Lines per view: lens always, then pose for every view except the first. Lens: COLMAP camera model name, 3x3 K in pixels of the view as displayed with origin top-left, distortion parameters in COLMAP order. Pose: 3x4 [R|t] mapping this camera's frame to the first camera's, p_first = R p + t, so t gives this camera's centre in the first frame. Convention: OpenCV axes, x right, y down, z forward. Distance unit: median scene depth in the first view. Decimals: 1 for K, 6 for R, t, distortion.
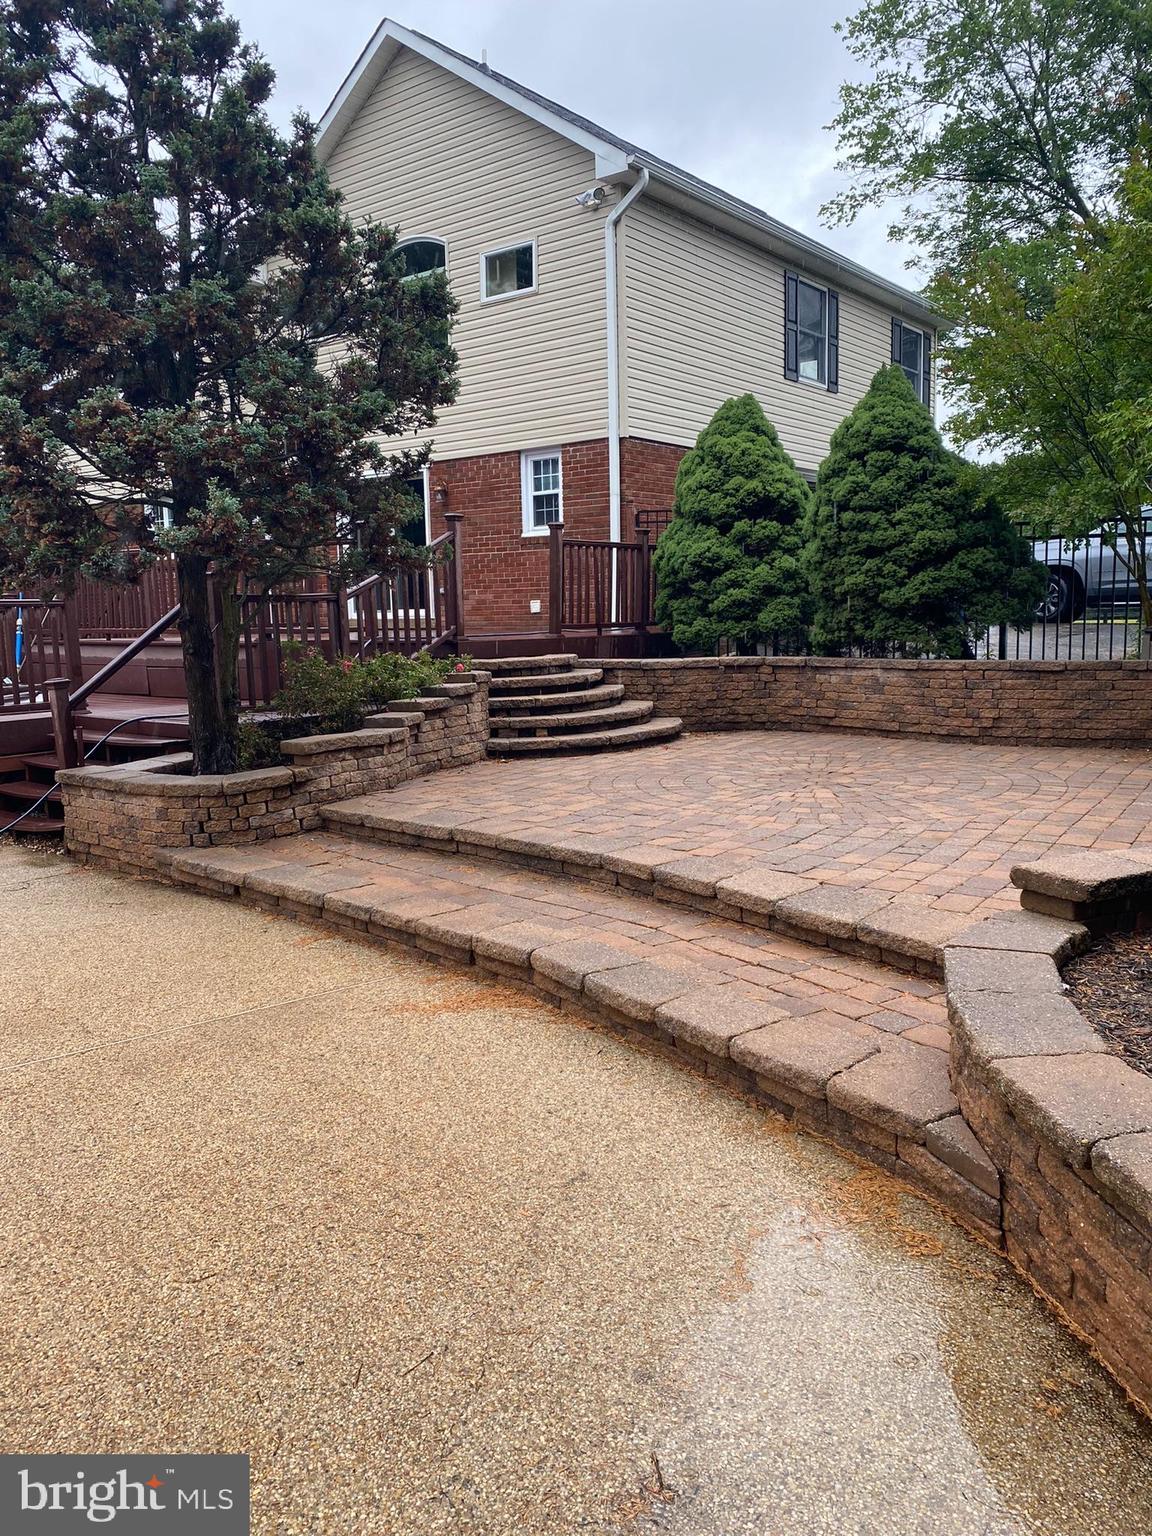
lens RADIAL K [[1157.4, 0, 576.3], [0, 1157.4, 765.6], [0, 0, 1]] dist [0.025653, 0.001933]
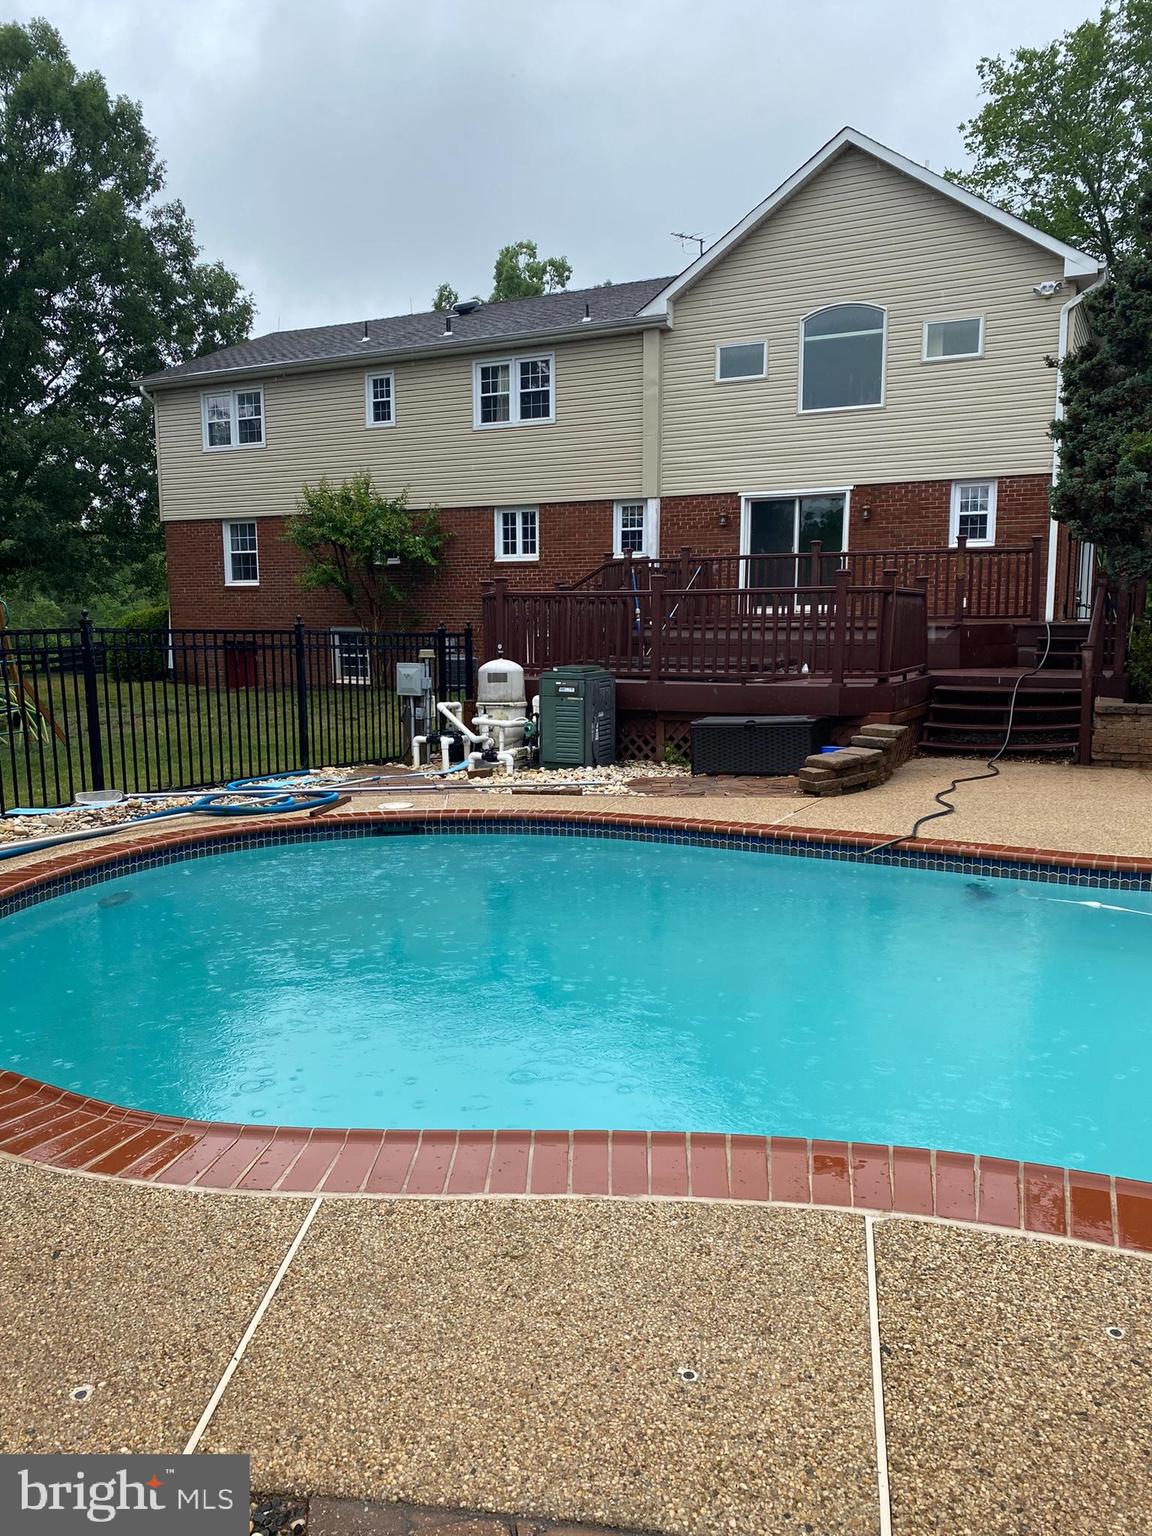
lens RADIAL K [[1157.4, 0, 569.3], [0, 1157.4, 772.6], [0, 0, 1]] dist [0.025653, 0.001933]
pose [[0.972667, -0.019863, 0.231355, -0.740810], [0.017894, 0.999784, 0.010608, 0.027819], [-0.231516, -0.006179, 0.972812, -0.140384]]
